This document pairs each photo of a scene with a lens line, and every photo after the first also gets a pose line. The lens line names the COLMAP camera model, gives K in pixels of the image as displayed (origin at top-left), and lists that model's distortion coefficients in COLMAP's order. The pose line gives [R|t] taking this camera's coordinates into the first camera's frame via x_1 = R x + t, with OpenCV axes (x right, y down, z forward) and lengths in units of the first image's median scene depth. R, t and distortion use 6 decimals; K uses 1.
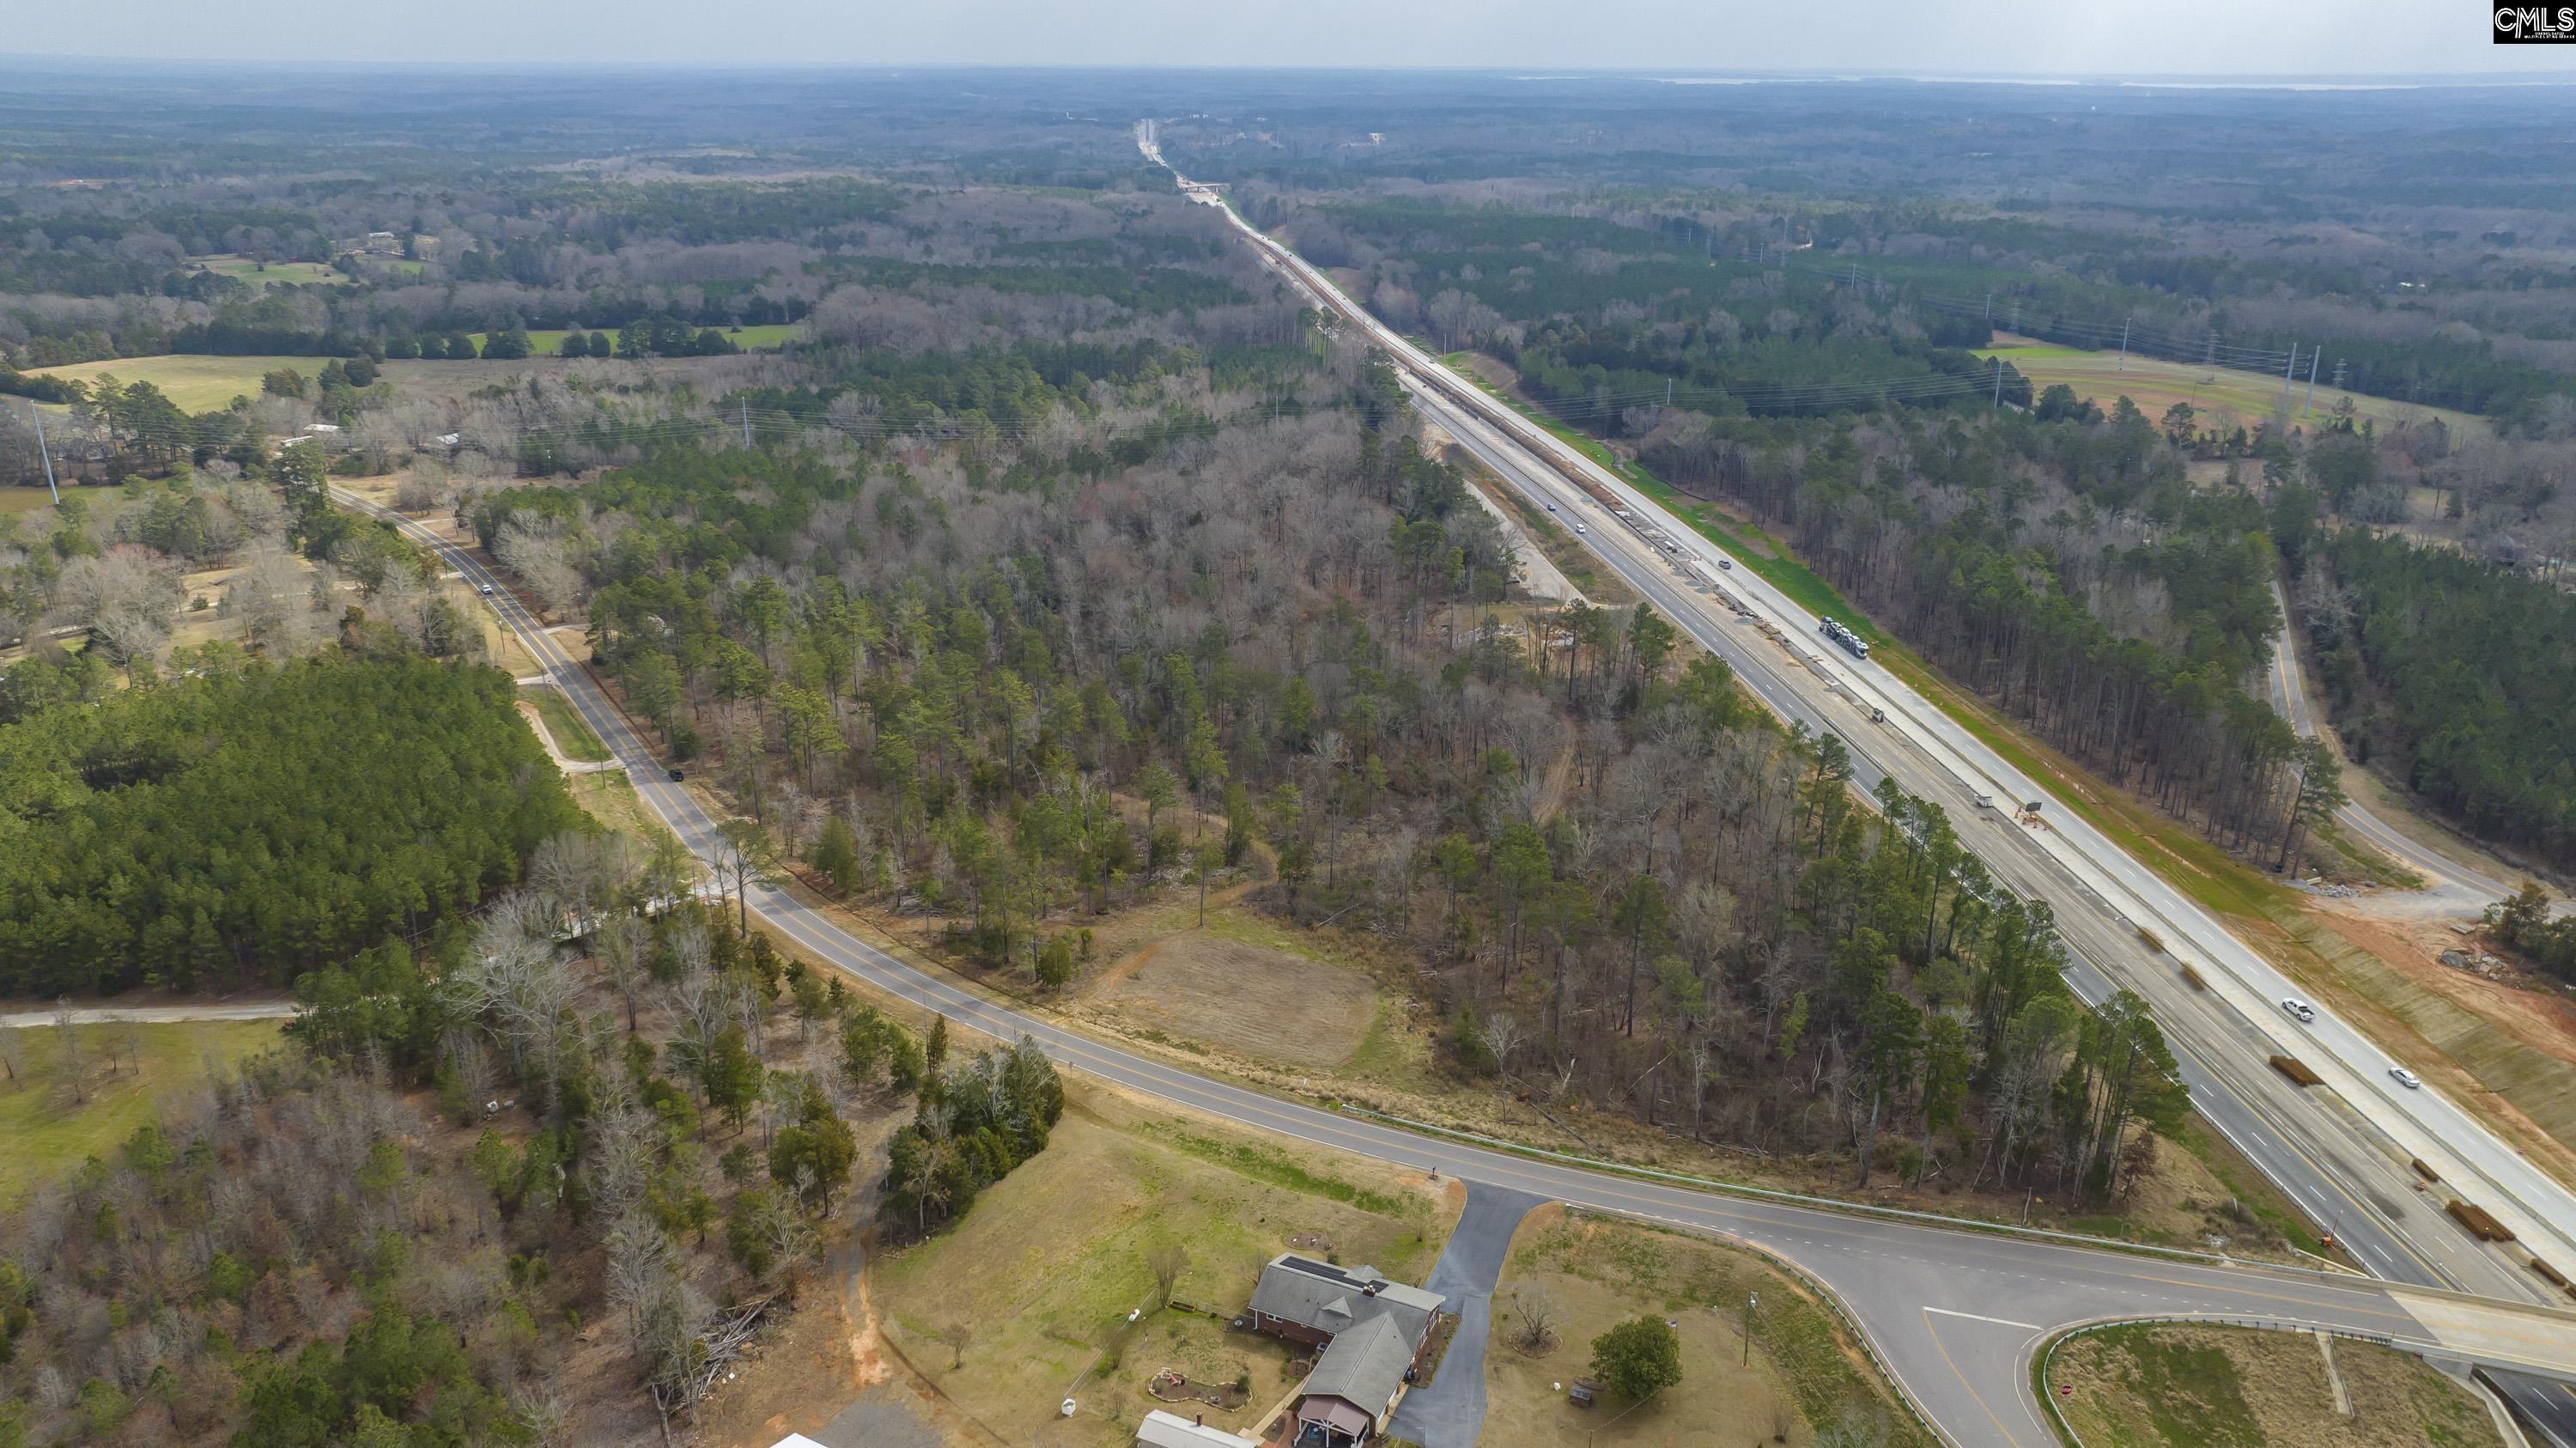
lens RADIAL K [[1738.8, 0, 1287.0], [0, 1738.8, 716.7], [0, 0, 1]] dist [-0.024977, 0.020119]
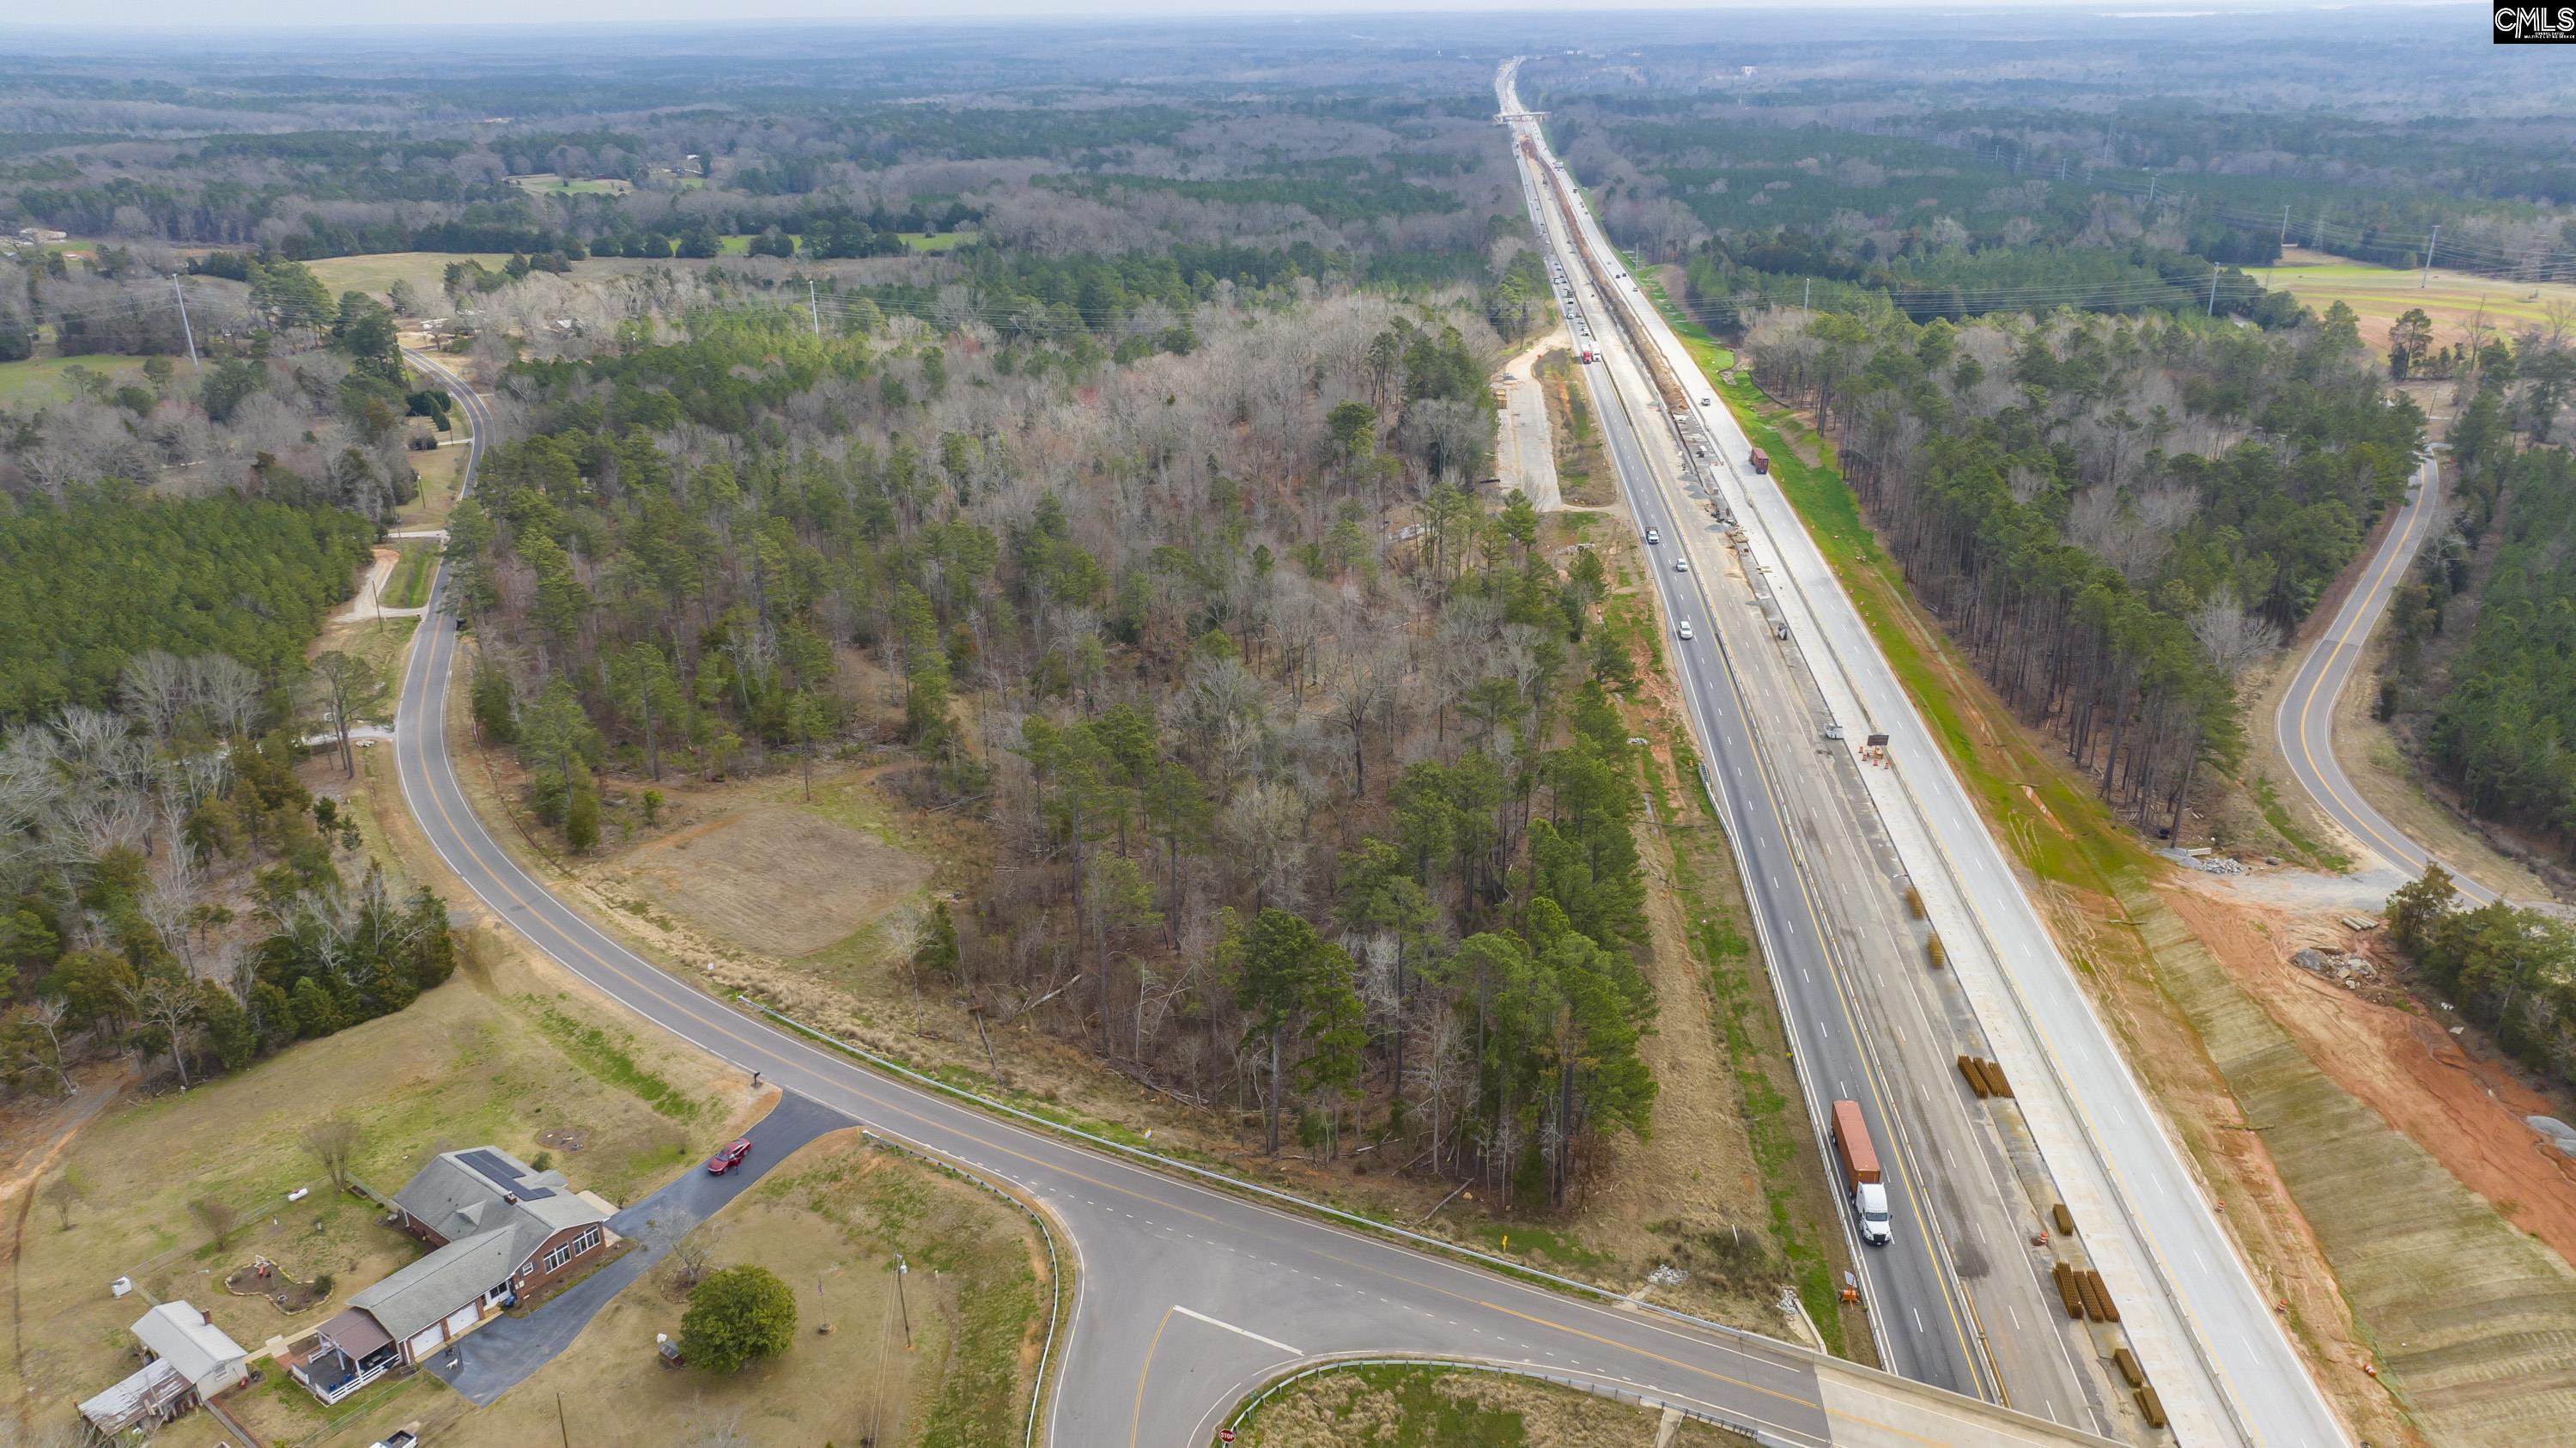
lens RADIAL K [[1738.8, 0, 1290.3], [0, 1738.8, 726.9], [0, 0, 1]] dist [-0.024977, 0.020119]
pose [[0.978563, 0.061856, -0.196441, 0.343831], [-0.054920, 0.997666, 0.040567, 0.030132], [0.198492, -0.028909, 0.979676, 0.160345]]
